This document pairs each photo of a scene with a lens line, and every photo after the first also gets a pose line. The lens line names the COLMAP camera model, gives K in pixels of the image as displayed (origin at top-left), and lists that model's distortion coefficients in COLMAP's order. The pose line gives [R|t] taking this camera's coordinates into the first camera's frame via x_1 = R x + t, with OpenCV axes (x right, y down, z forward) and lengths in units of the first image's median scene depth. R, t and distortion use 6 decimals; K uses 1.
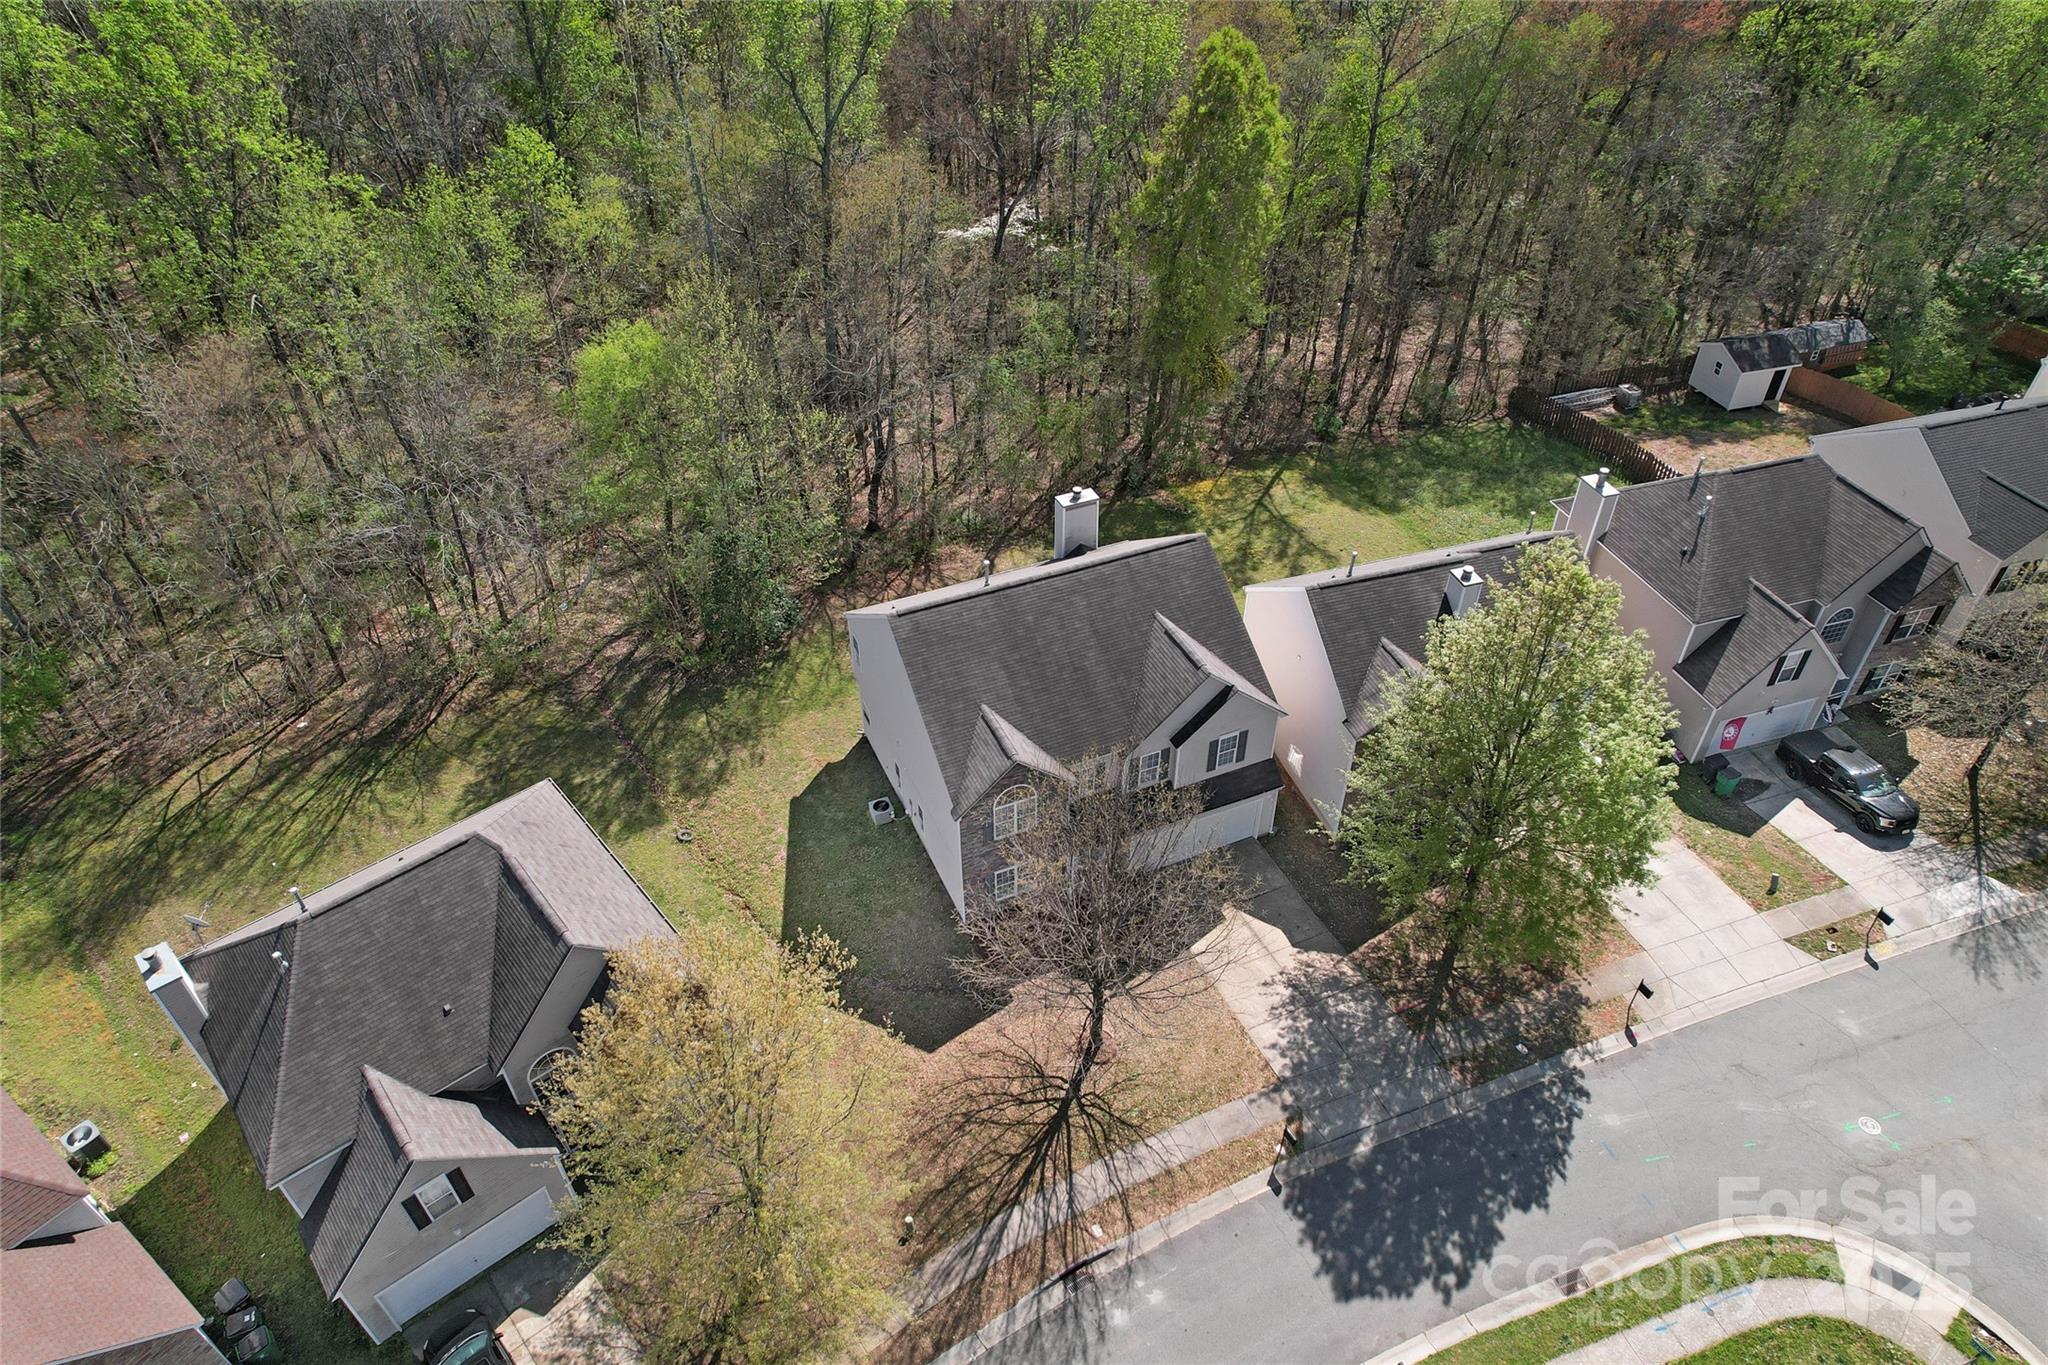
lens RADIAL K [[1298.4, 0, 1027.5], [0, 1298.4, 710.2], [0, 0, 1]] dist [-0.075652, 0.065012]
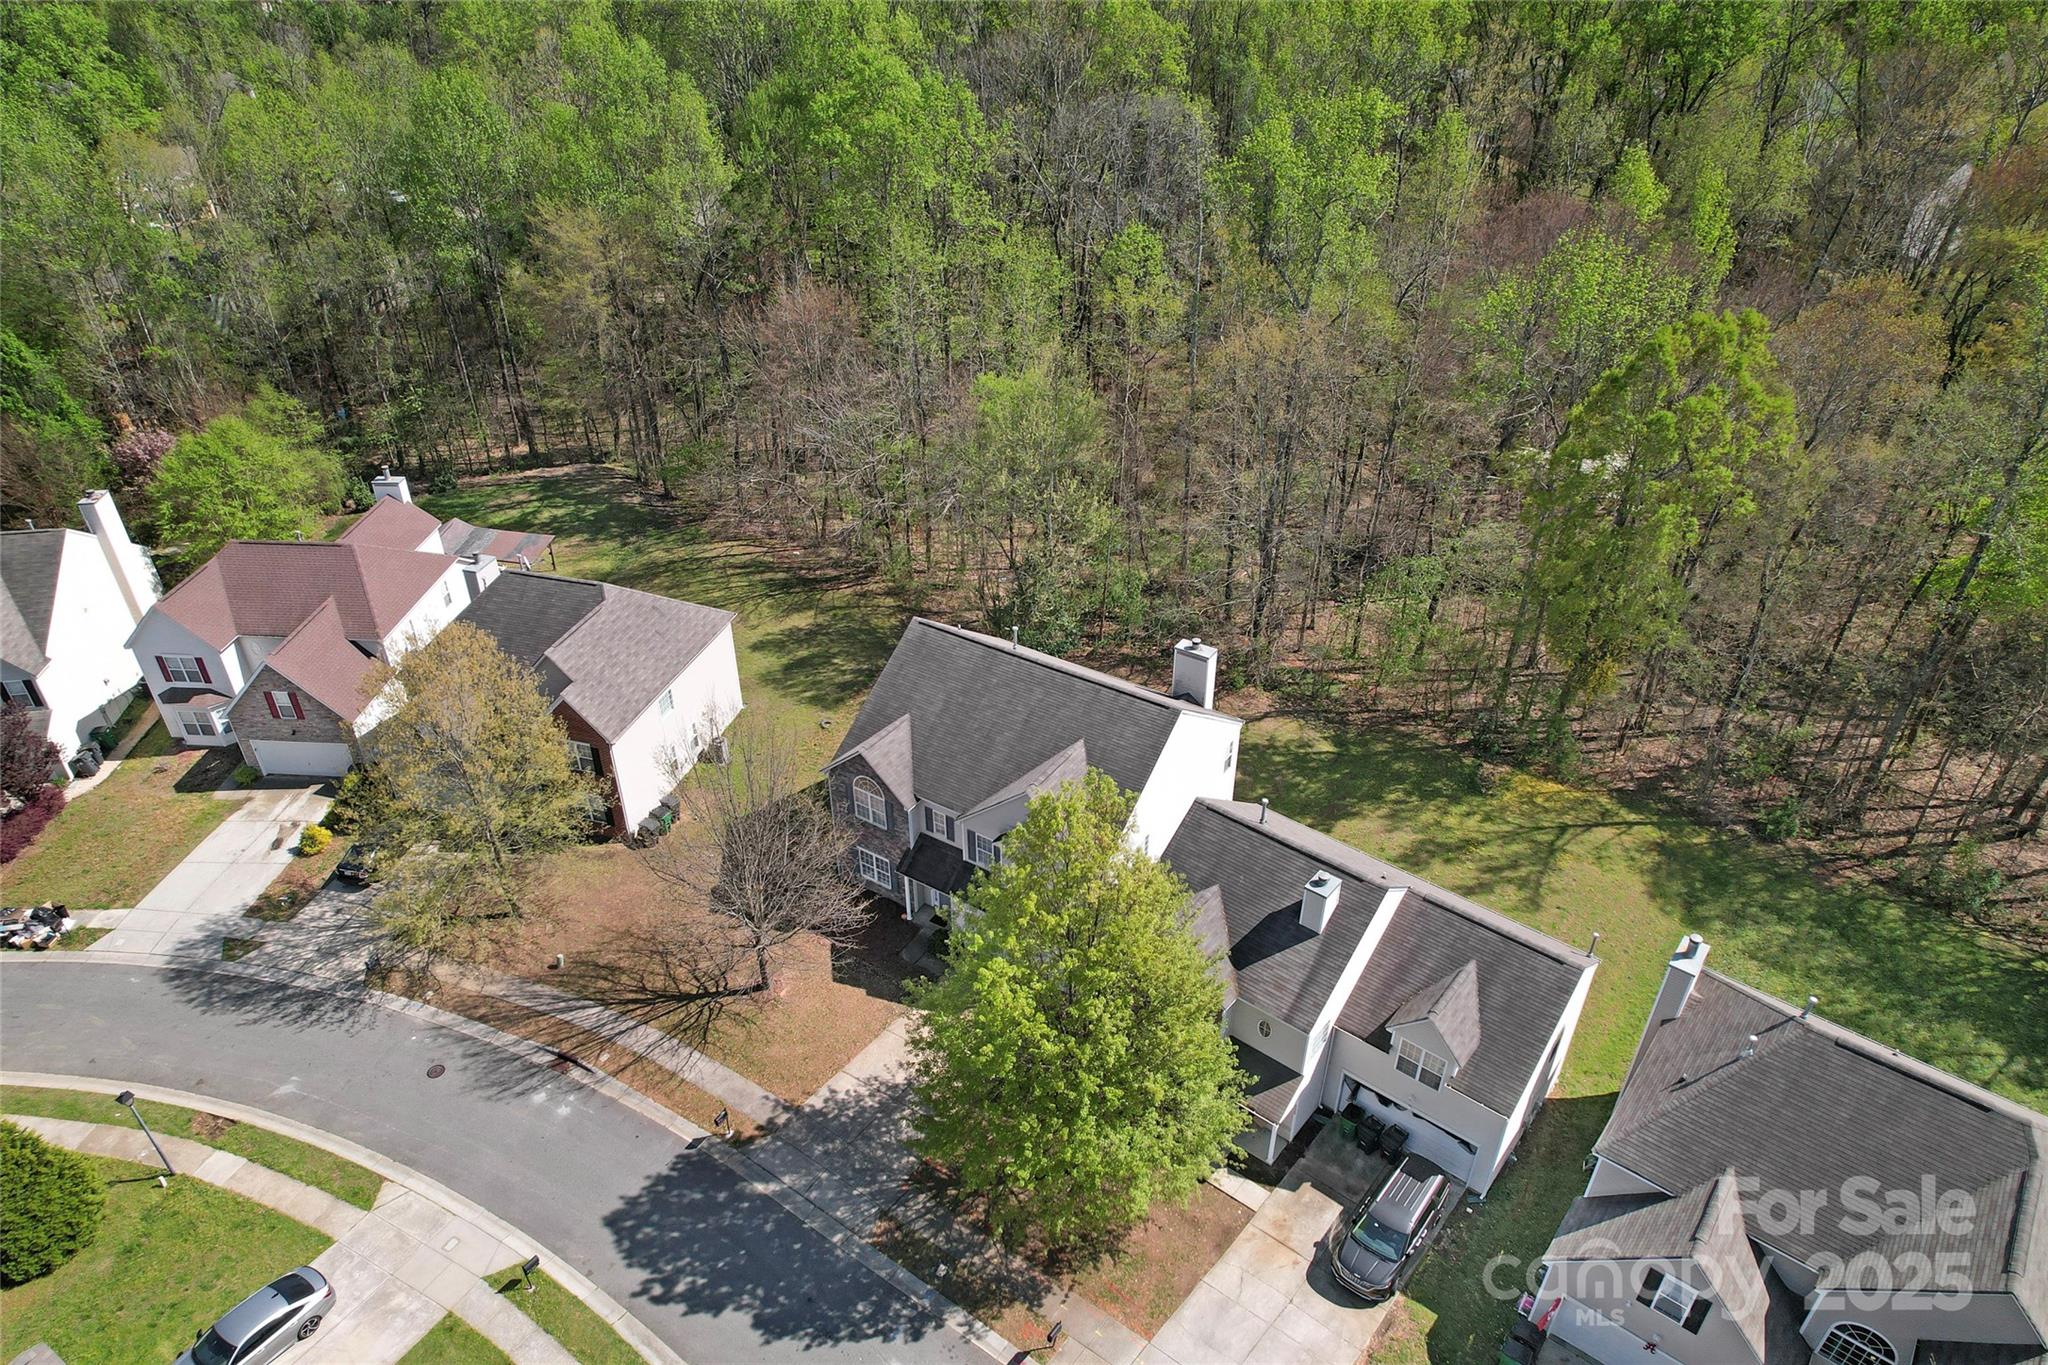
lens RADIAL K [[1298.4, 0, 1027.5], [0, 1298.4, 710.2], [0, 0, 1]] dist [-0.075652, 0.065012]
pose [[0.544982, 0.471148, -0.693552, 0.912455], [-0.546725, 0.826830, 0.132080, -0.242142], [0.635678, 0.307201, 0.708196, 0.258354]]
